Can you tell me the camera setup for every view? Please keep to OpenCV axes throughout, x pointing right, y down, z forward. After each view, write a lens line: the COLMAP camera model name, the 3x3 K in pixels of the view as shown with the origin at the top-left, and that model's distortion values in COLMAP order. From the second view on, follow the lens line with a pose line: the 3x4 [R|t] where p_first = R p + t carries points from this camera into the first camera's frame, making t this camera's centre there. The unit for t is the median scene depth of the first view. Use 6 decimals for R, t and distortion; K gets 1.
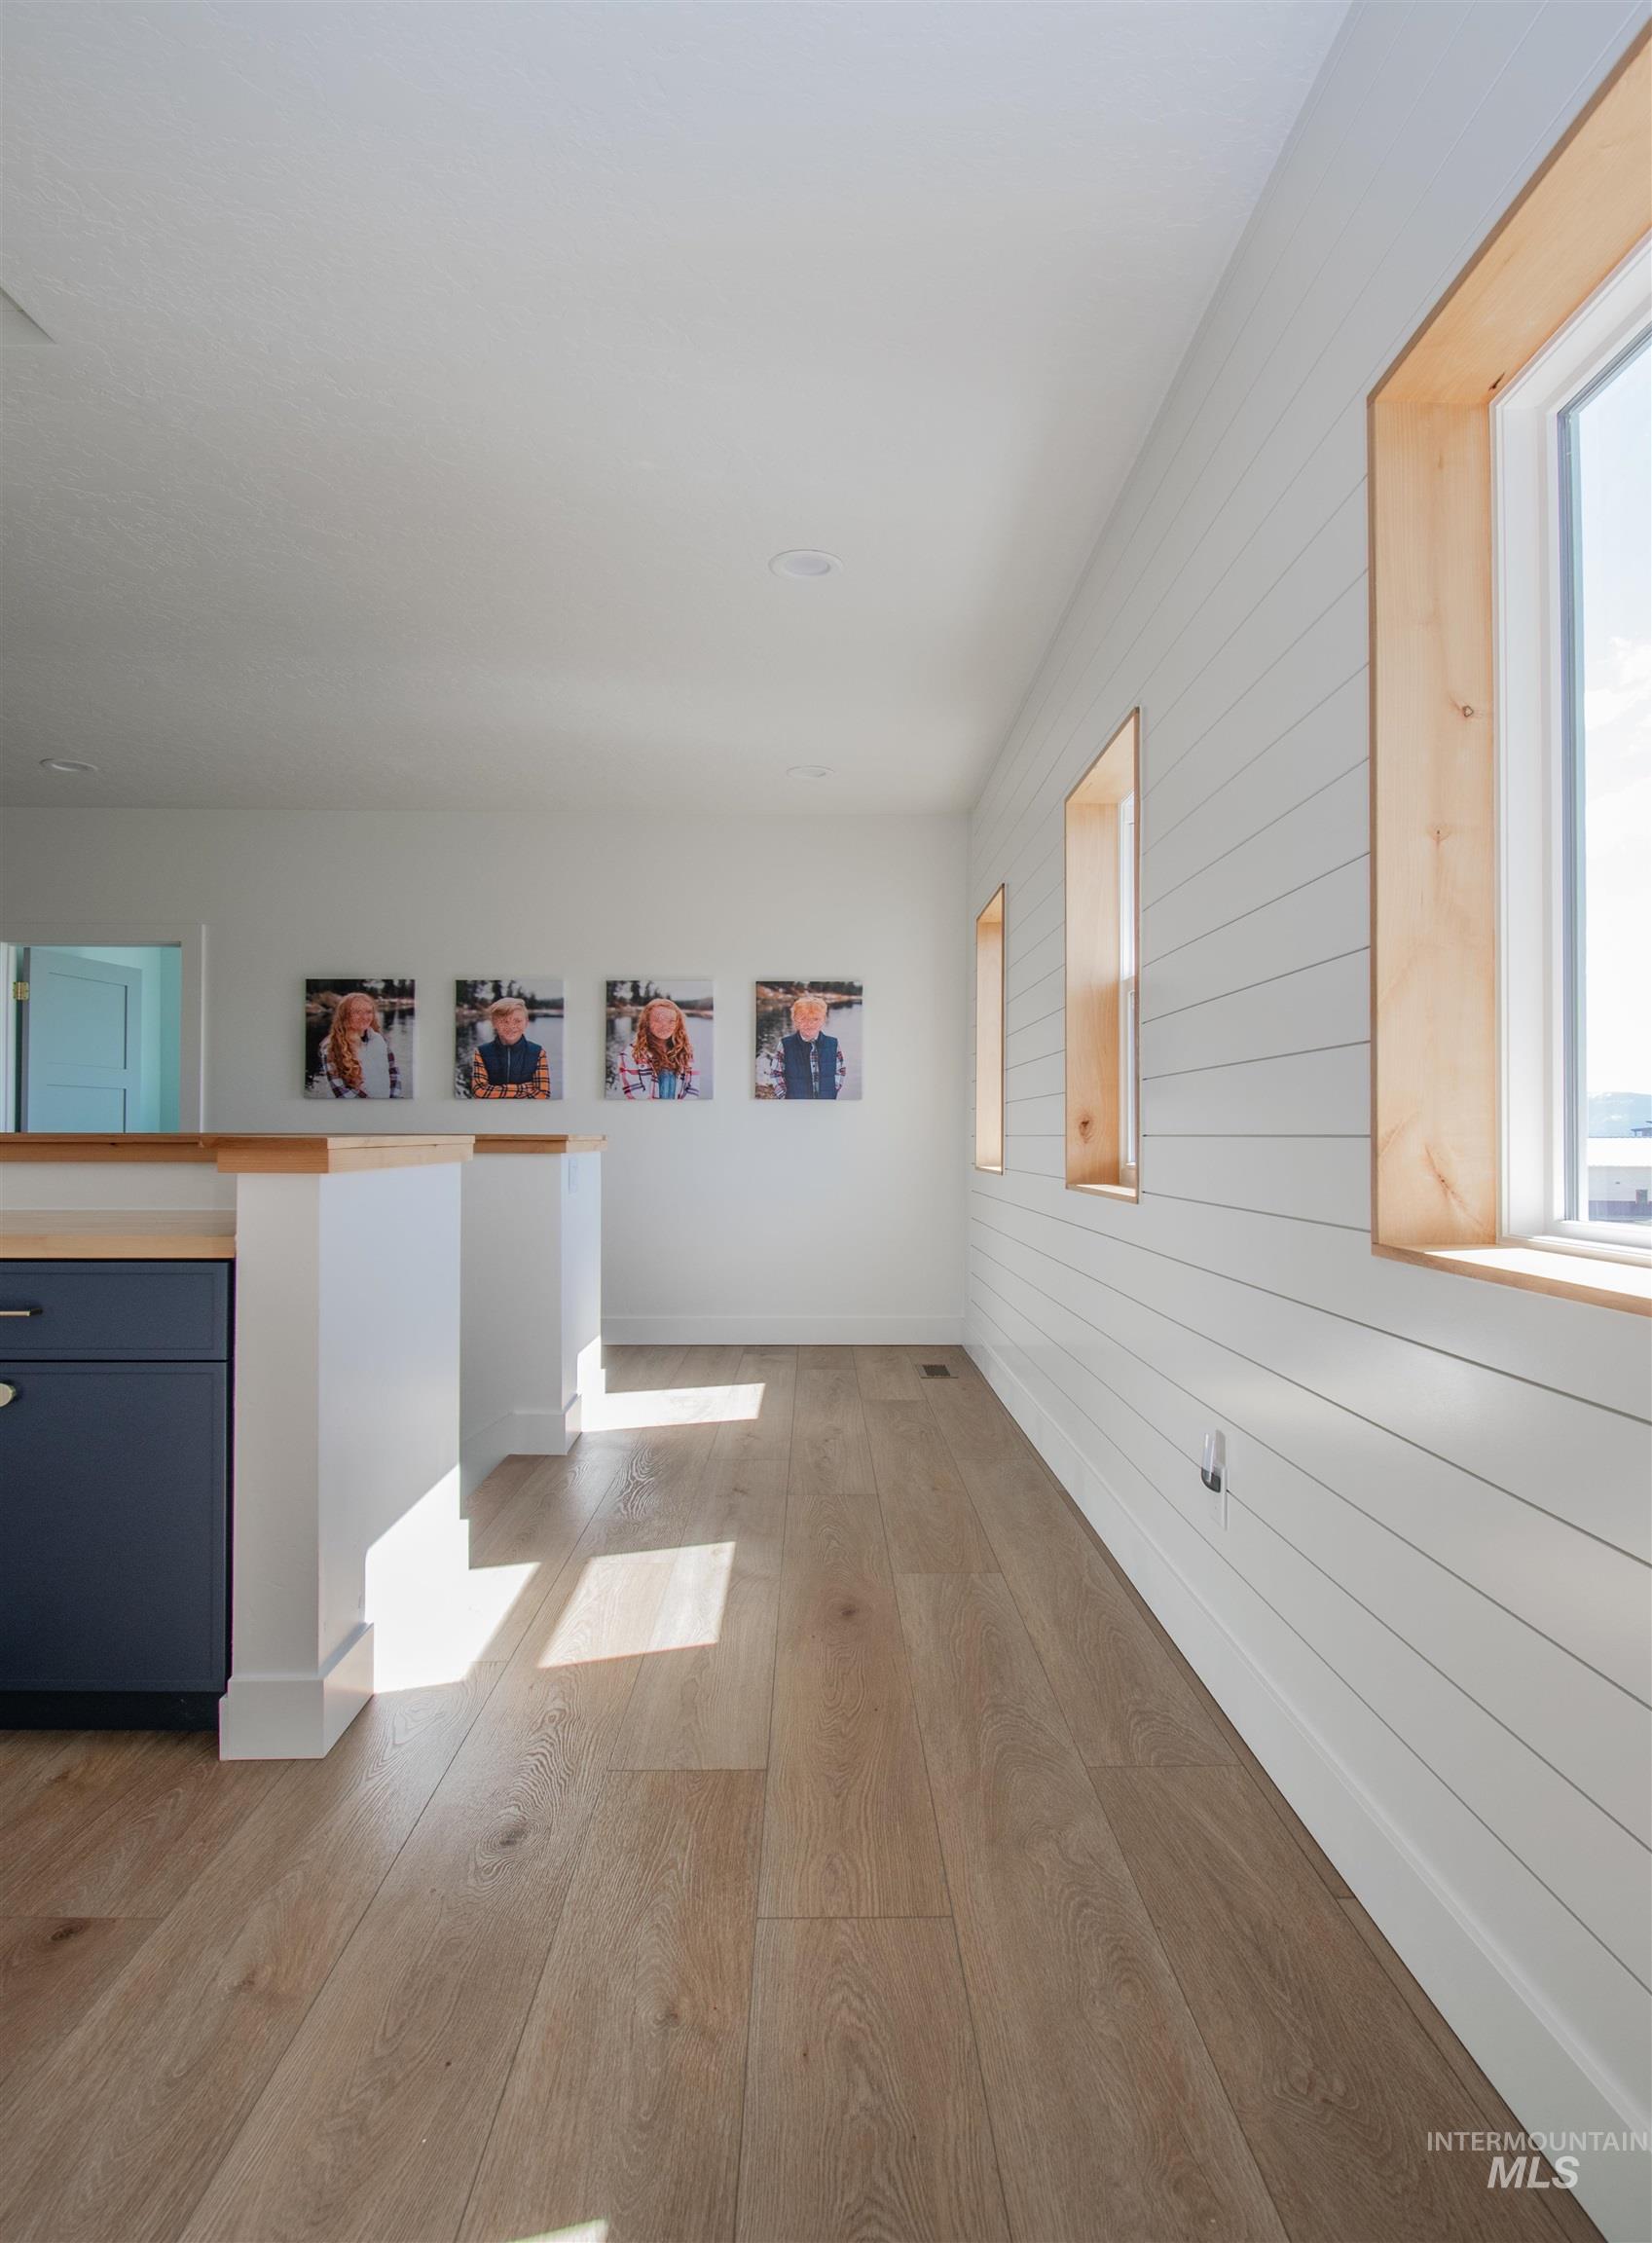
lens RADIAL K [[1362.4, 0, 828.0], [0, 1362.4, 1124.1], [0, 0, 1]] dist [-0.004319, -0.000794]
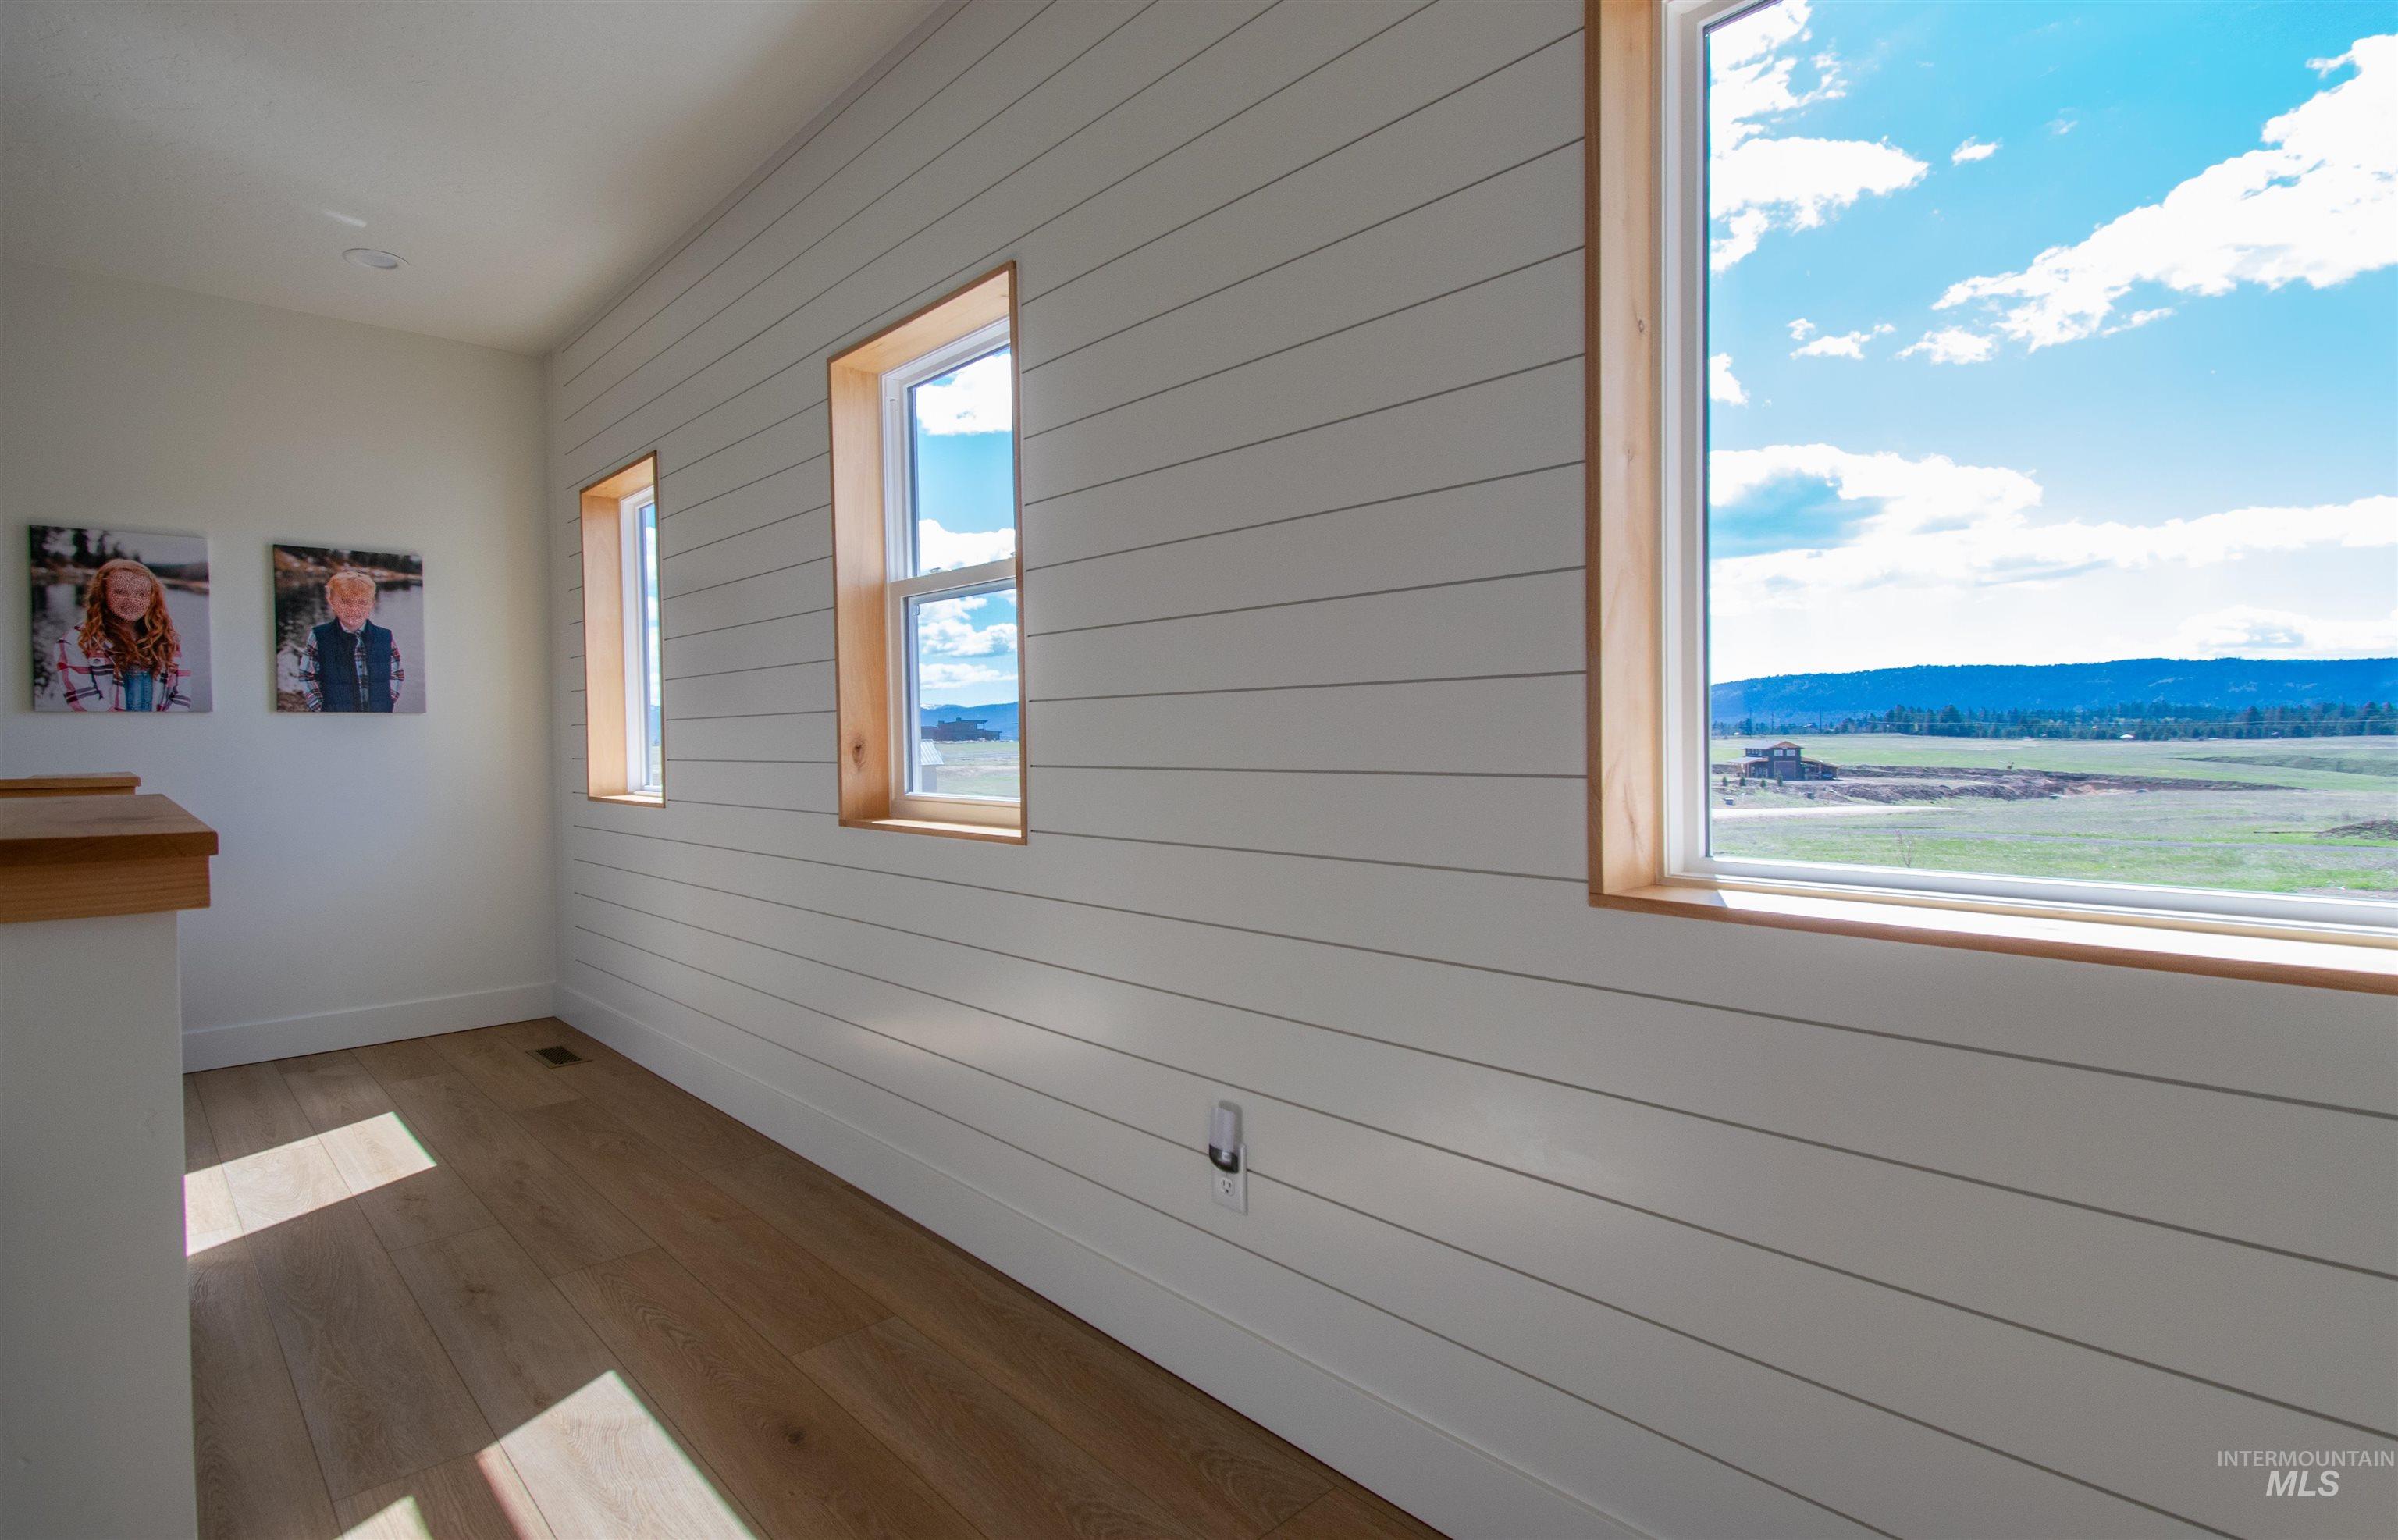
lens RADIAL K [[1385.8, 0, 1198.6], [0, 1385.8, 765.3], [0, 0, 1]] dist [0.028848, -0.003292]
pose [[0.792510, -0.016970, 0.609623, -0.124692], [0.002442, 0.999693, 0.024655, -0.007588], [-0.609854, -0.018050, 0.792308, 0.137092]]
